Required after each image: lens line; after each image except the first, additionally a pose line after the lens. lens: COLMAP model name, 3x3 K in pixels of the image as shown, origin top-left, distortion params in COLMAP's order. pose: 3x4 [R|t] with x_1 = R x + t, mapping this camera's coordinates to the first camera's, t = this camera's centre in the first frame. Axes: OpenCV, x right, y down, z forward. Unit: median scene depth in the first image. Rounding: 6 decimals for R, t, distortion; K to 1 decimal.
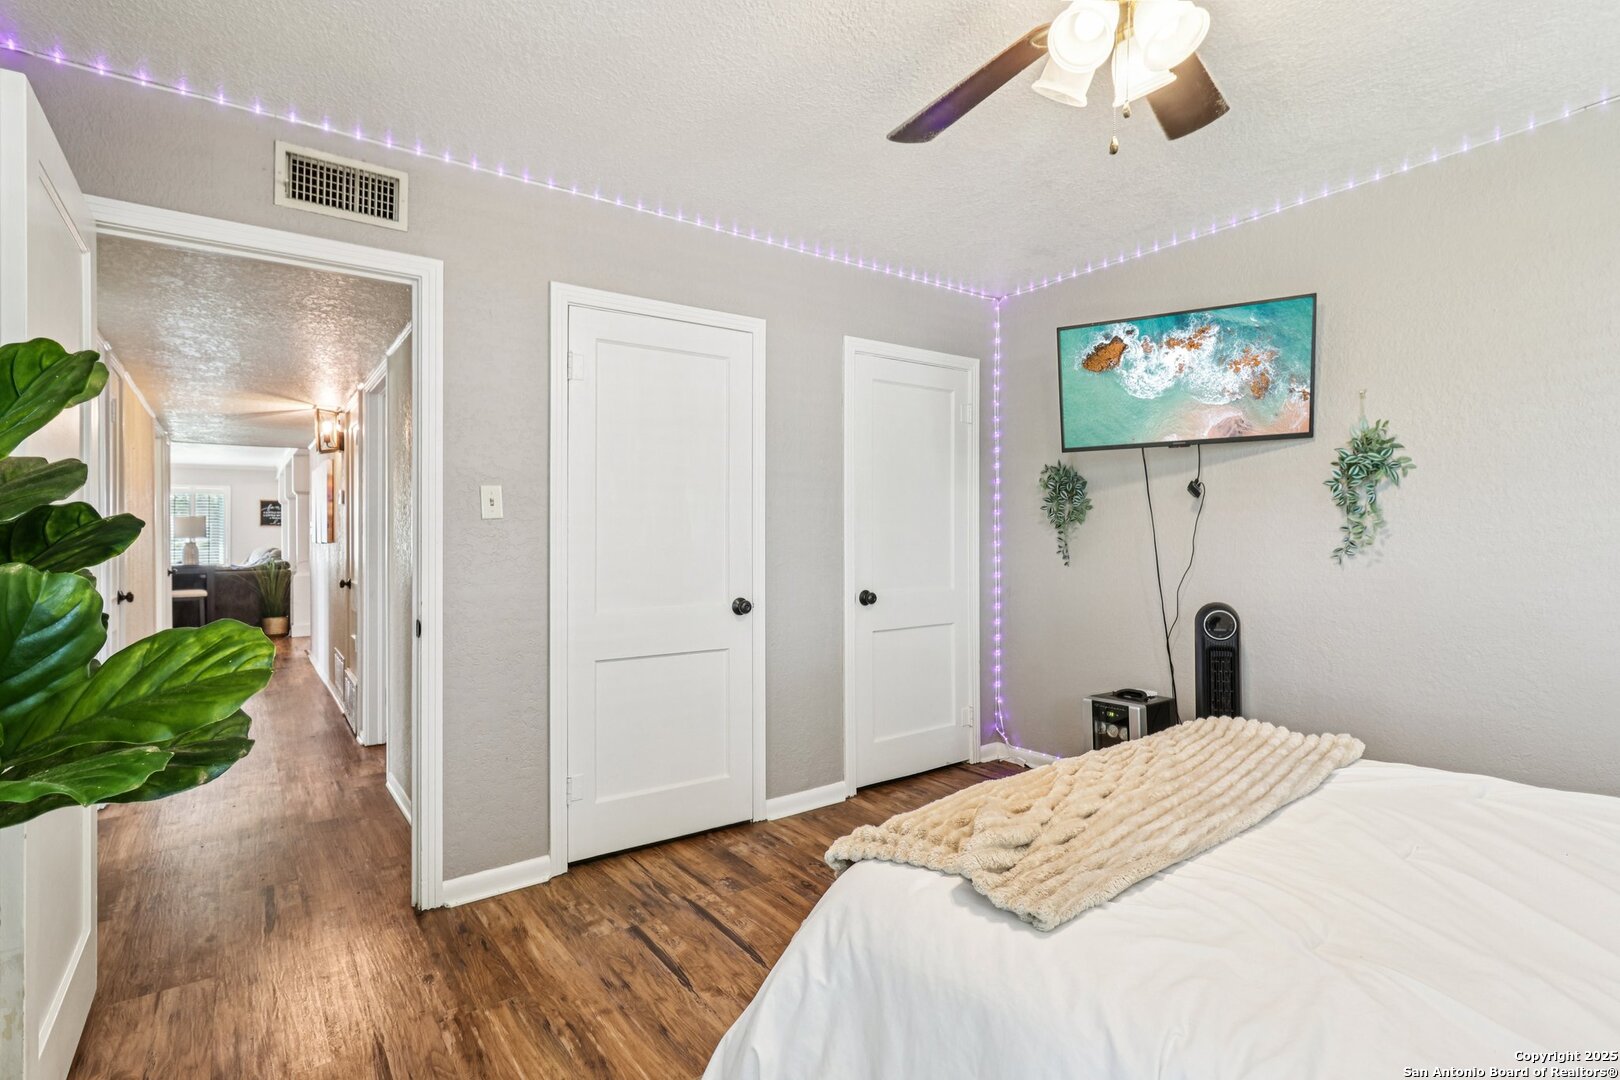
lens RADIAL K [[776.8, 0, 818.0], [0, 776.8, 537.0], [0, 0, 1]] dist [-0.000553, -0.000124]
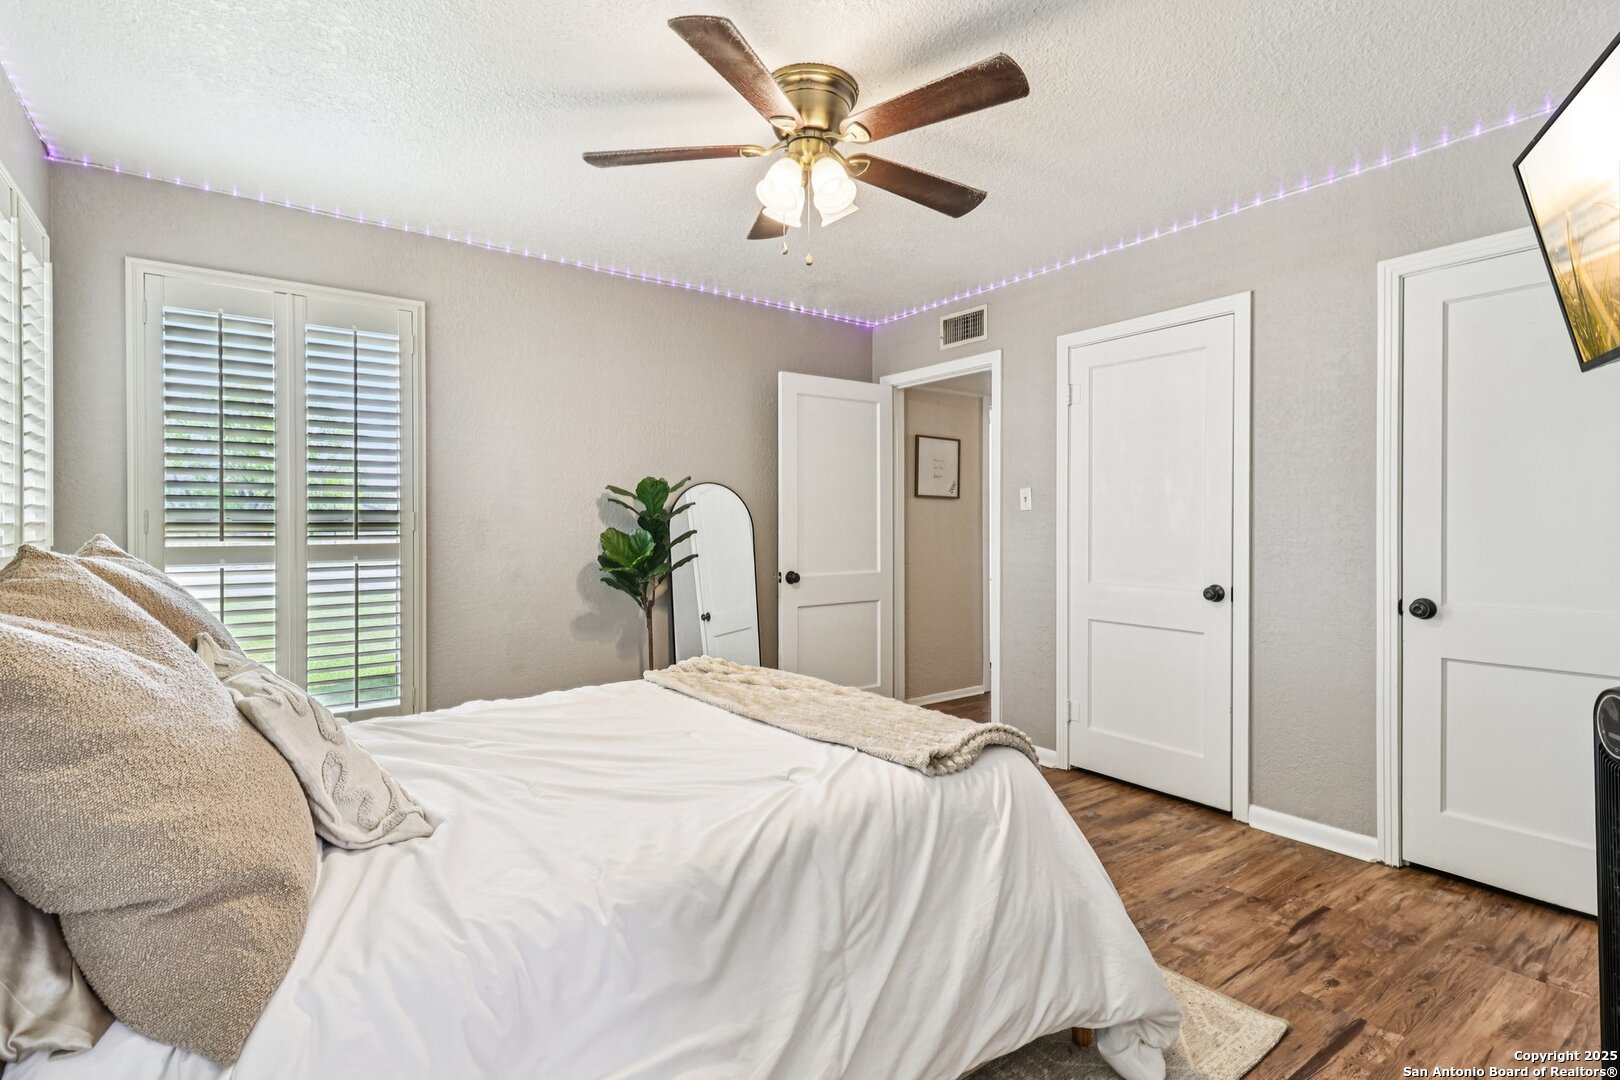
lens RADIAL K [[771.6, 0, 810.8], [0, 771.6, 522.1], [0, 0, 1]] dist [-0.000029, -0.000008]
pose [[-0.004178, 0.011644, -0.999923, 0.999301], [0.011896, 0.999862, 0.011594, -0.021407], [0.999921, -0.011846, -0.004316, 0.551812]]
